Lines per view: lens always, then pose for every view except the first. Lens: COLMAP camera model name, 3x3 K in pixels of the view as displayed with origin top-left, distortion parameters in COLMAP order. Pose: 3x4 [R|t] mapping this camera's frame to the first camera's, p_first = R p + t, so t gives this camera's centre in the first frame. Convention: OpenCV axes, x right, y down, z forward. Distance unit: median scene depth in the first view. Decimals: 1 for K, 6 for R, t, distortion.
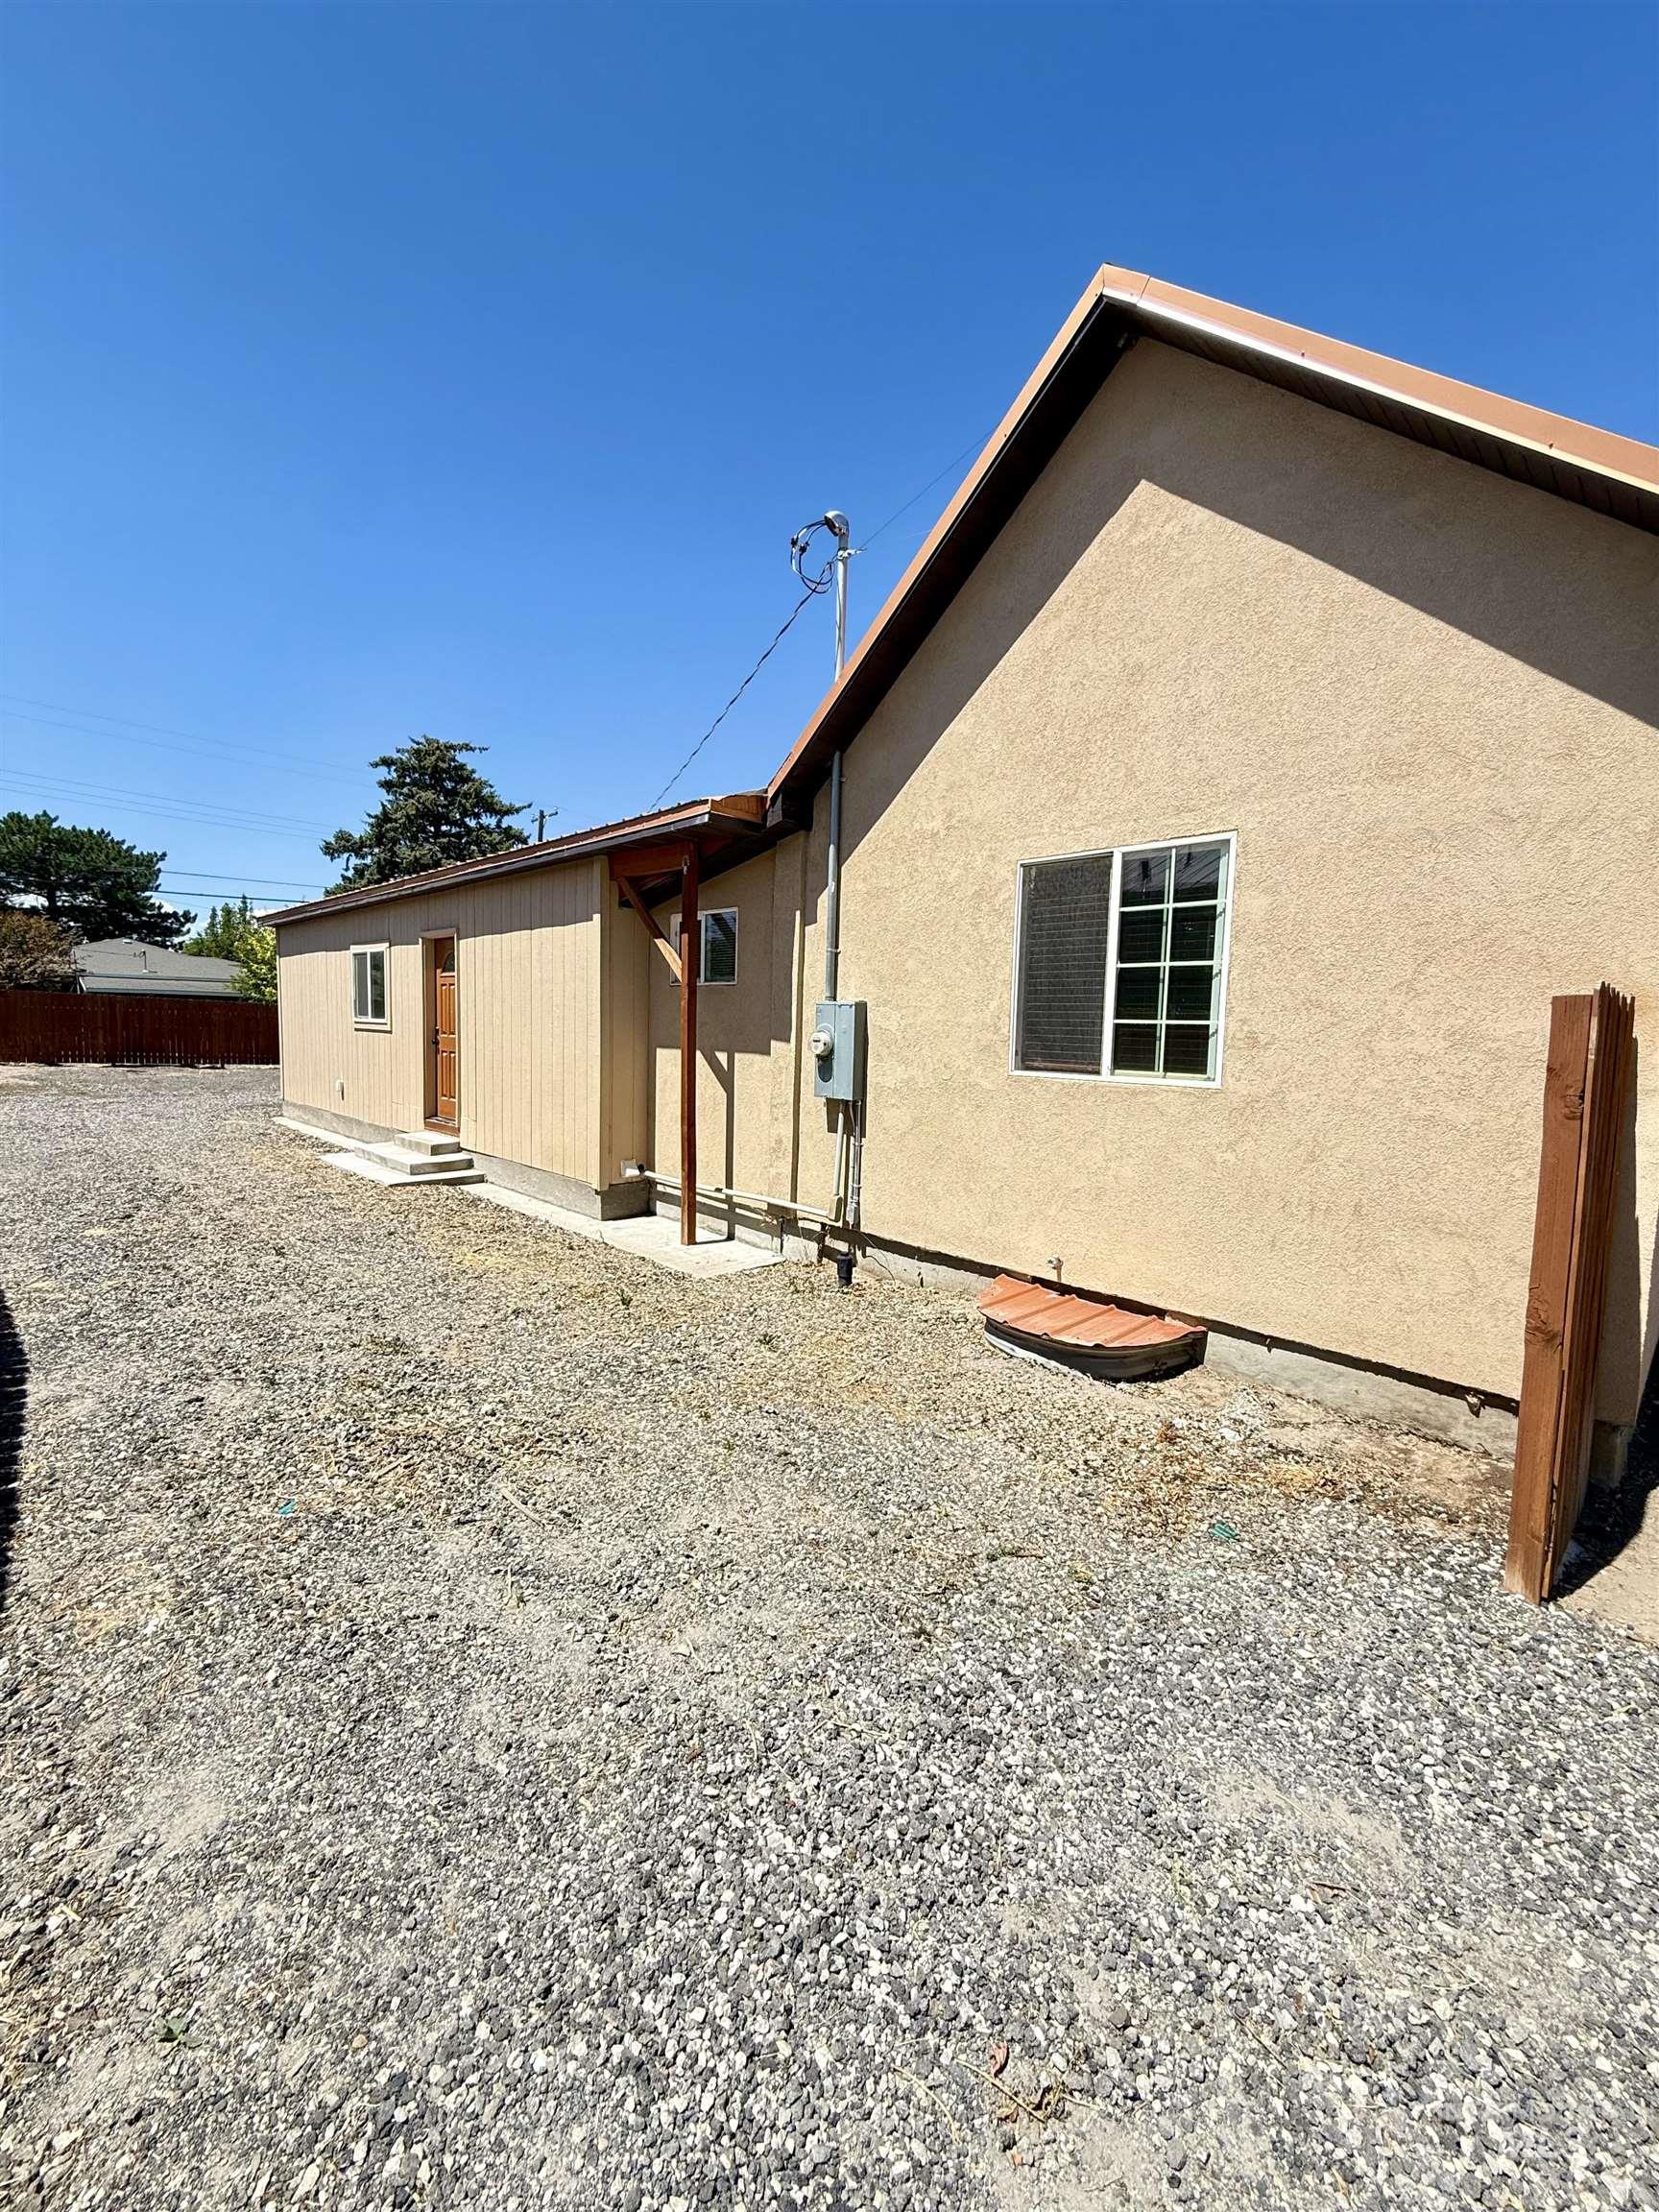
lens RADIAL K [[883.4, 0, 829.9], [0, 883.4, 1100.5], [0, 0, 1]] dist [-0.000926, 0.000209]
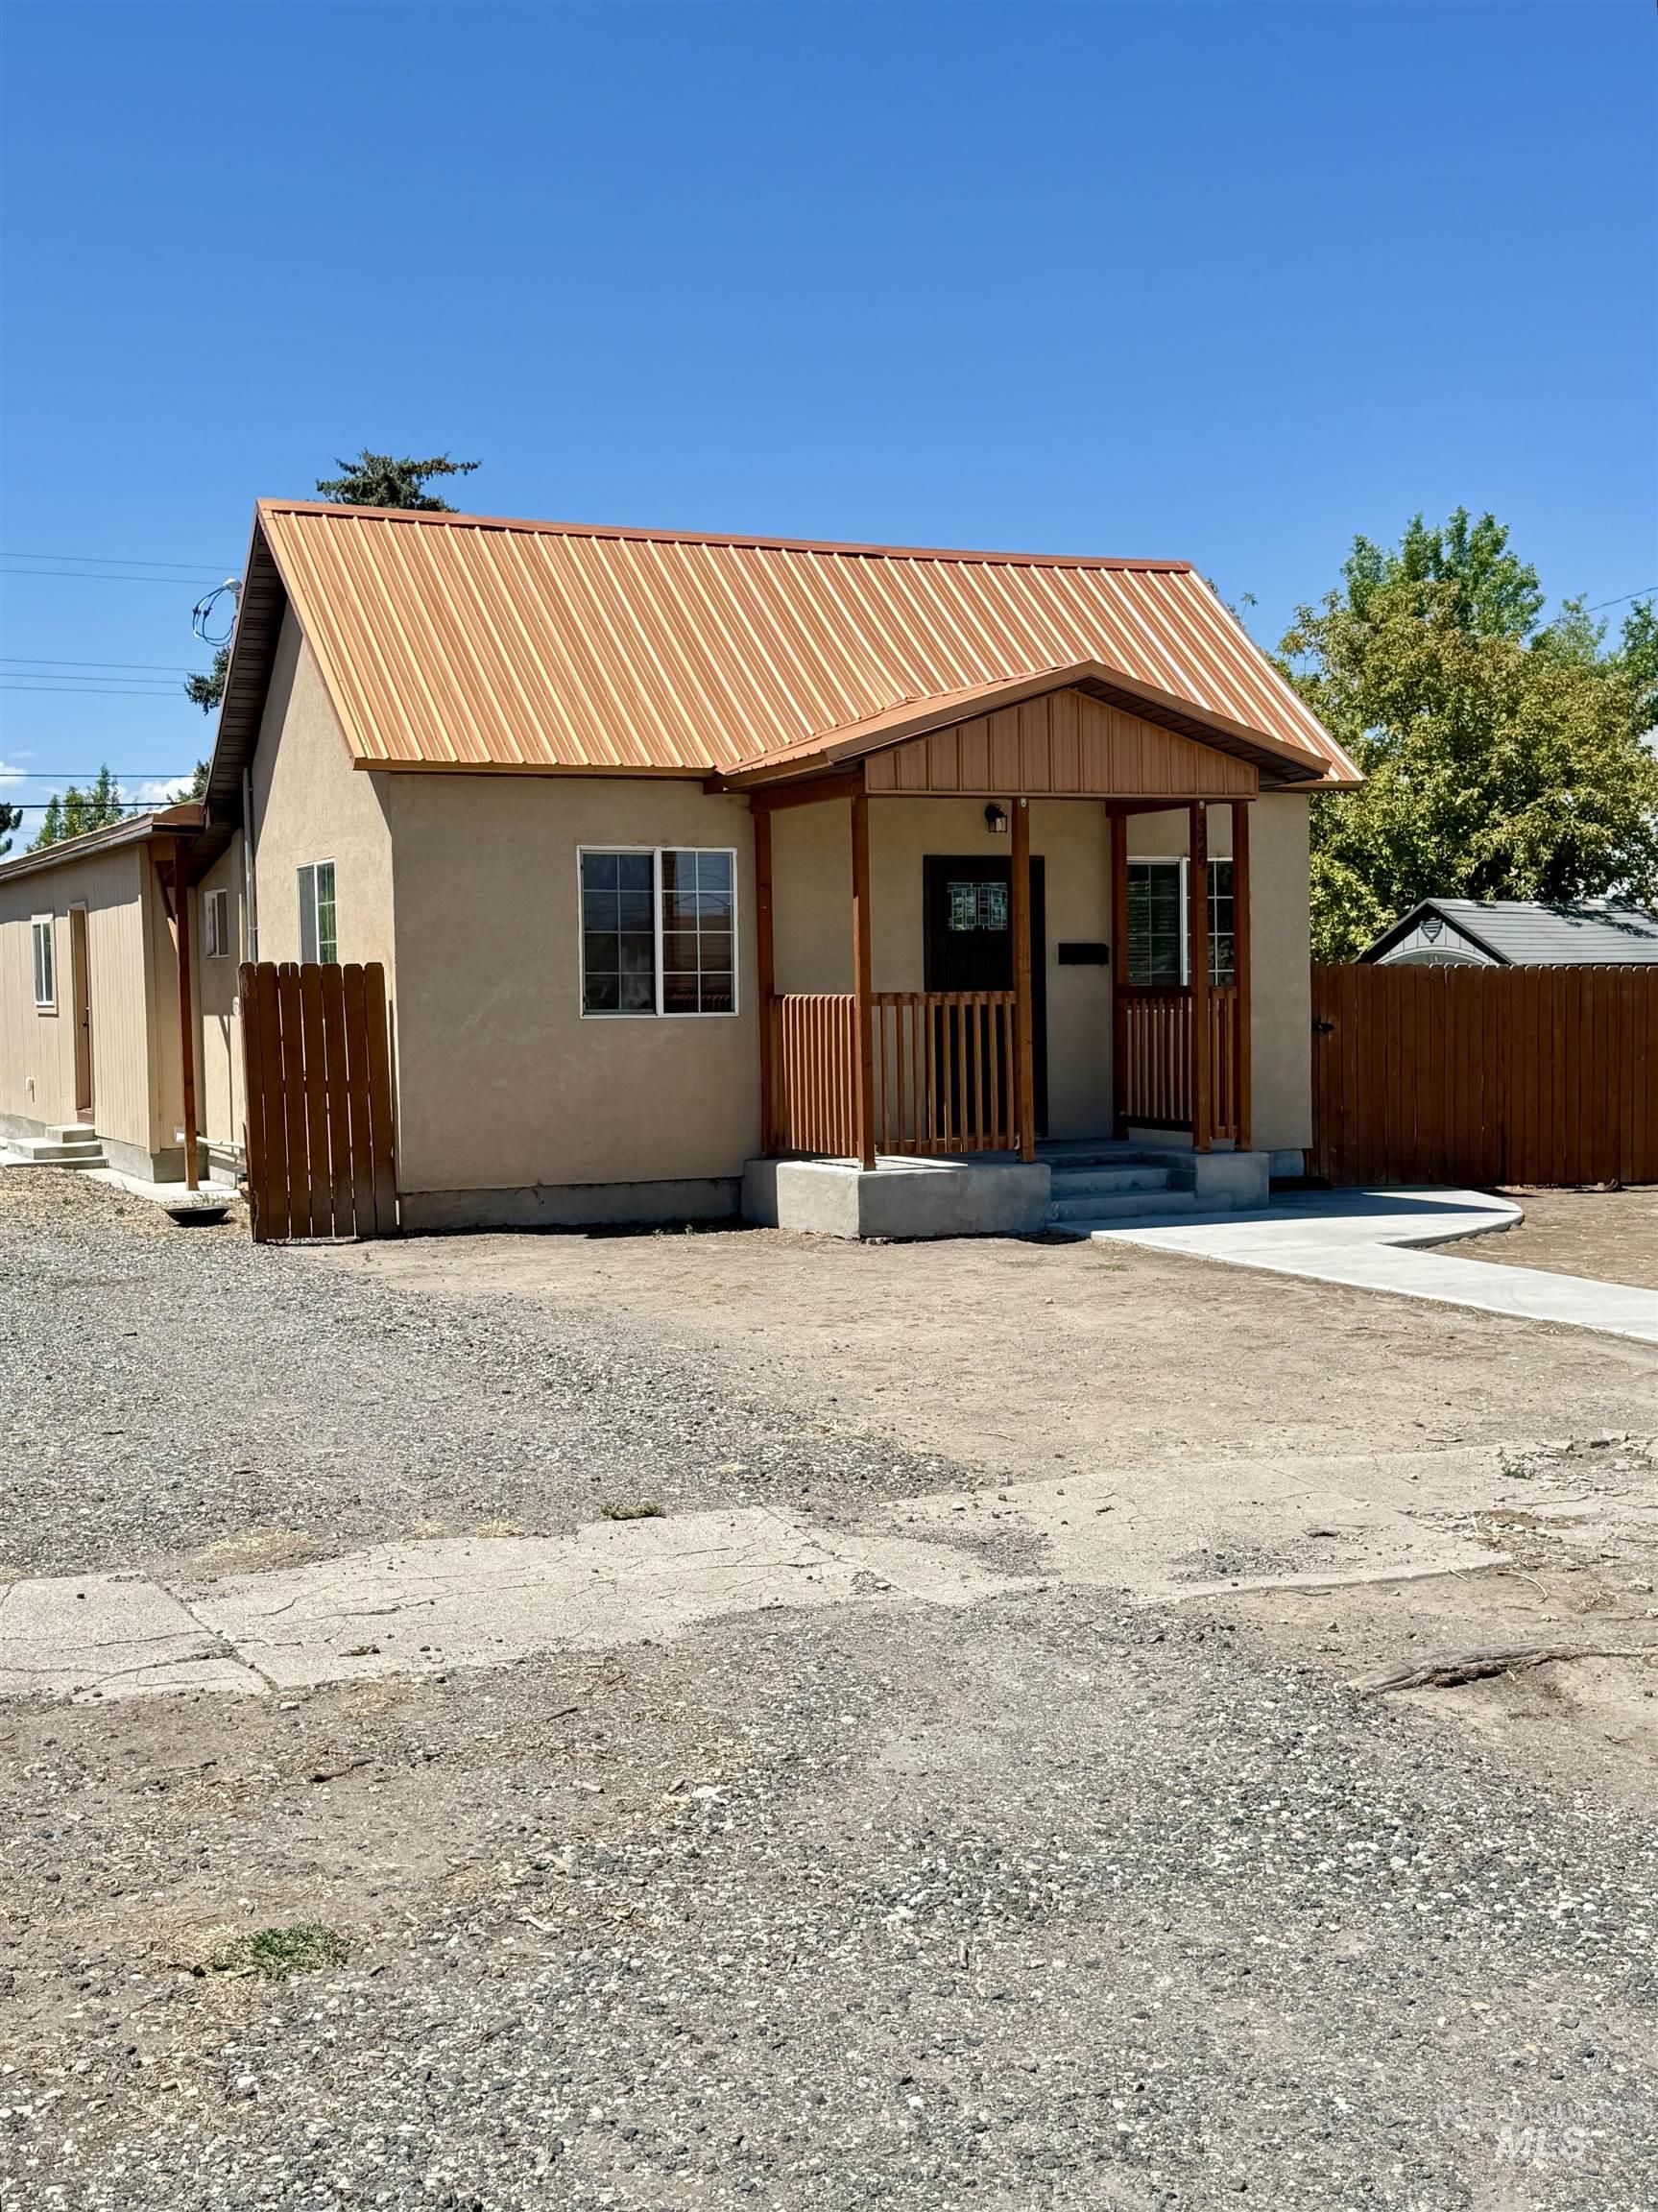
lens RADIAL K [[2444.9, 0, 829.4], [0, 2444.9, 1107.4], [0, 0, 1]] dist [0.136125, 0.000000]
pose [[0.944764, -0.027823, -0.326567, 0.272759], [0.016166, 0.999133, -0.038356, 0.031940], [0.327351, 0.030958, 0.944395, -0.283635]]
